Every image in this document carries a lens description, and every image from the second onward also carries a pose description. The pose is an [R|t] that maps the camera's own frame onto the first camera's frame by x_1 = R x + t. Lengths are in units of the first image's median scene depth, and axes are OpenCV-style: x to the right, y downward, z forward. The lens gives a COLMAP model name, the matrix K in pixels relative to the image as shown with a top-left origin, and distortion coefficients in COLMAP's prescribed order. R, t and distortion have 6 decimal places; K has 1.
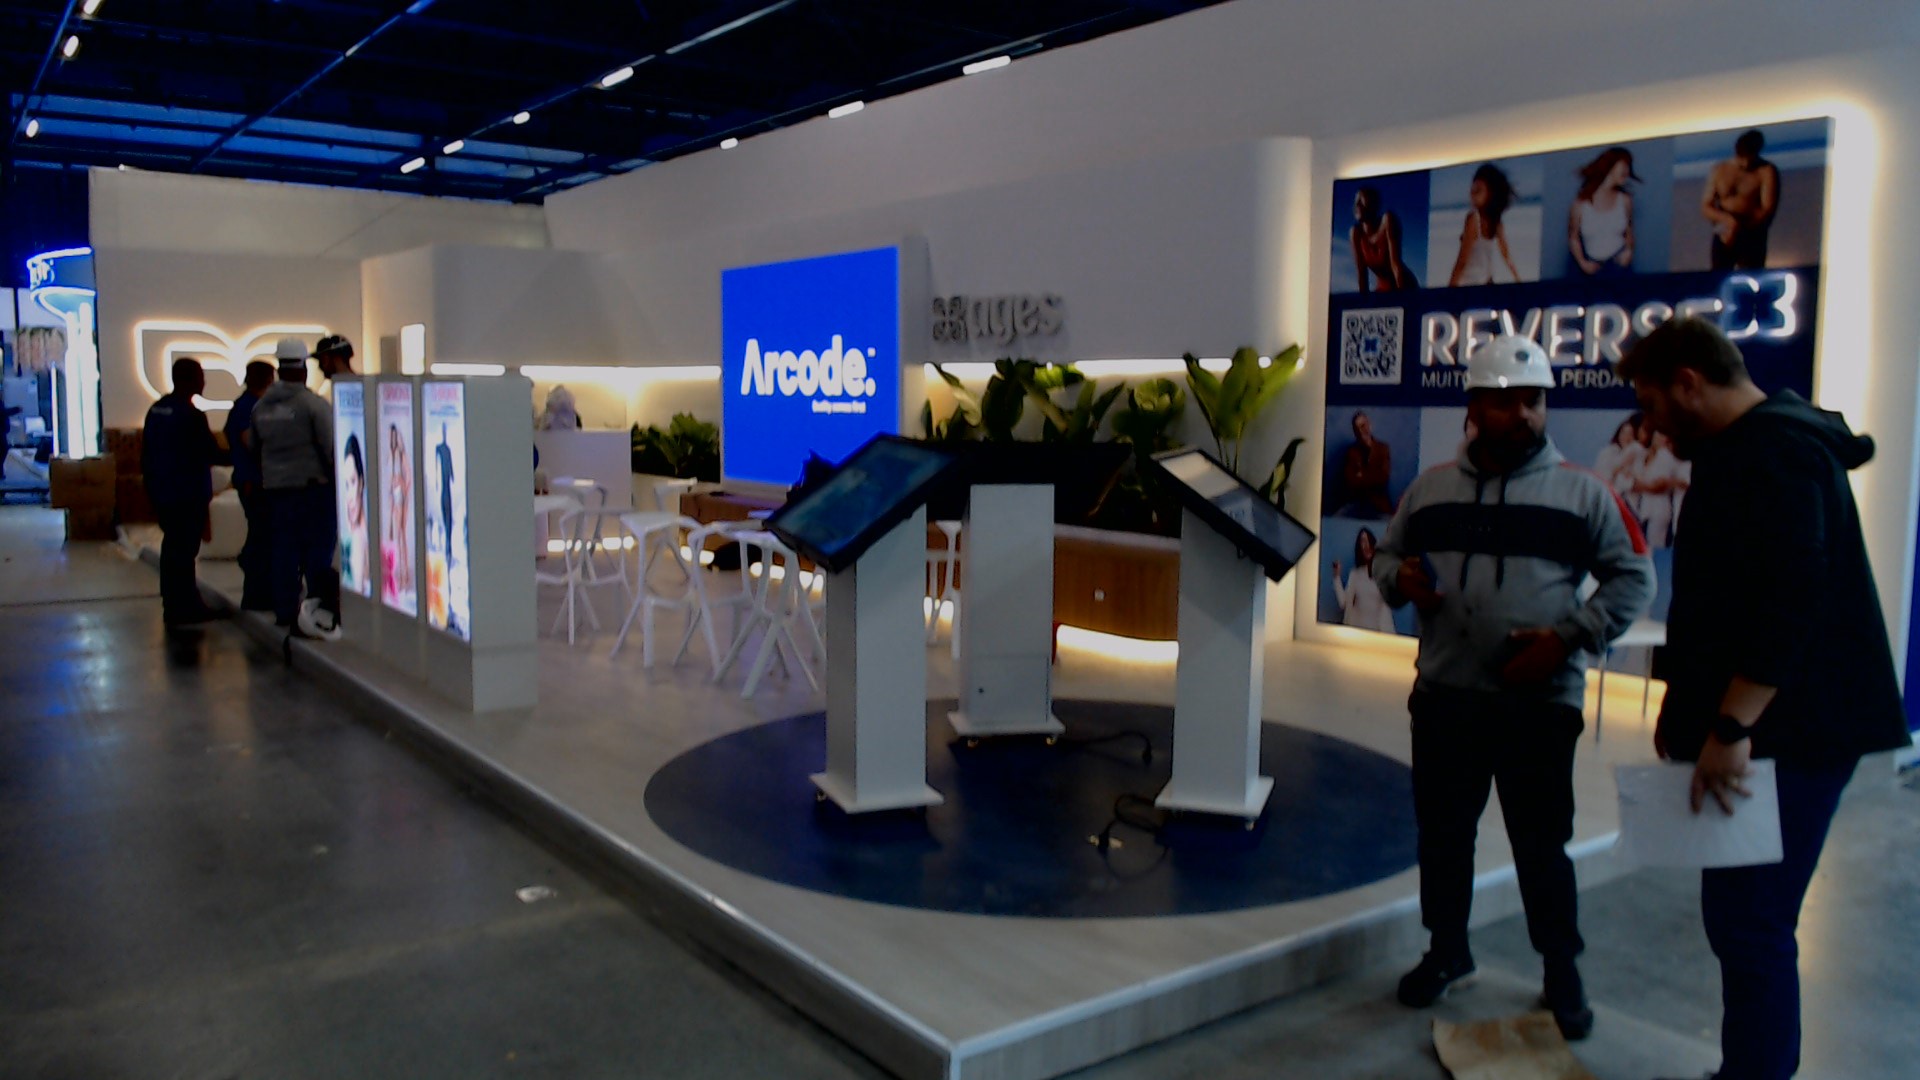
lens RADIAL K [[1444.2, 0, 970.4], [0, 1444.2, 546.7], [0, 0, 1]] dist [-0.031237, -0.000363]
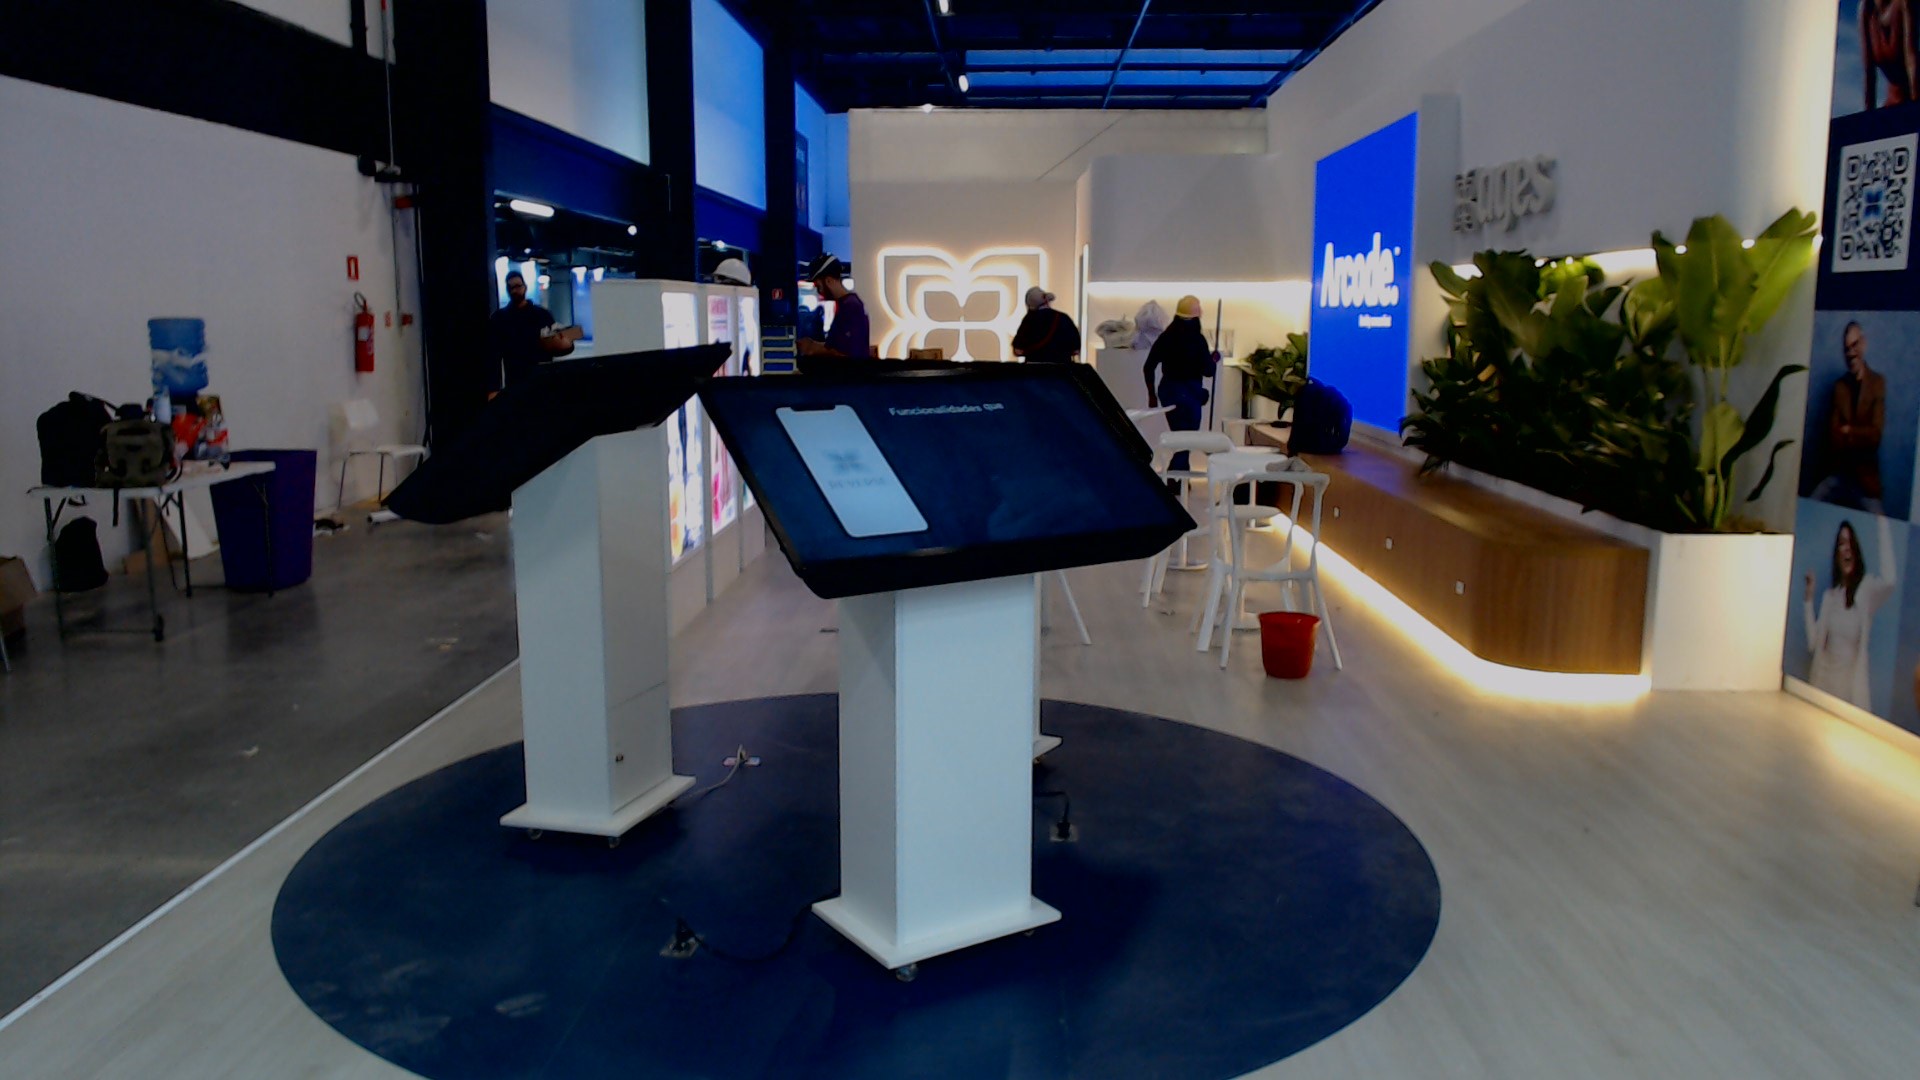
lens RADIAL K [[1444.2, 0, 954.4], [0, 1444.2, 534.1], [0, 0, 1]] dist [-0.031237, -0.000363]
pose [[0.760307, 0.084650, -0.644025, 0.376173], [-0.054396, 0.996287, 0.066733, -0.026770], [0.647282, -0.015706, 0.762088, 0.329540]]
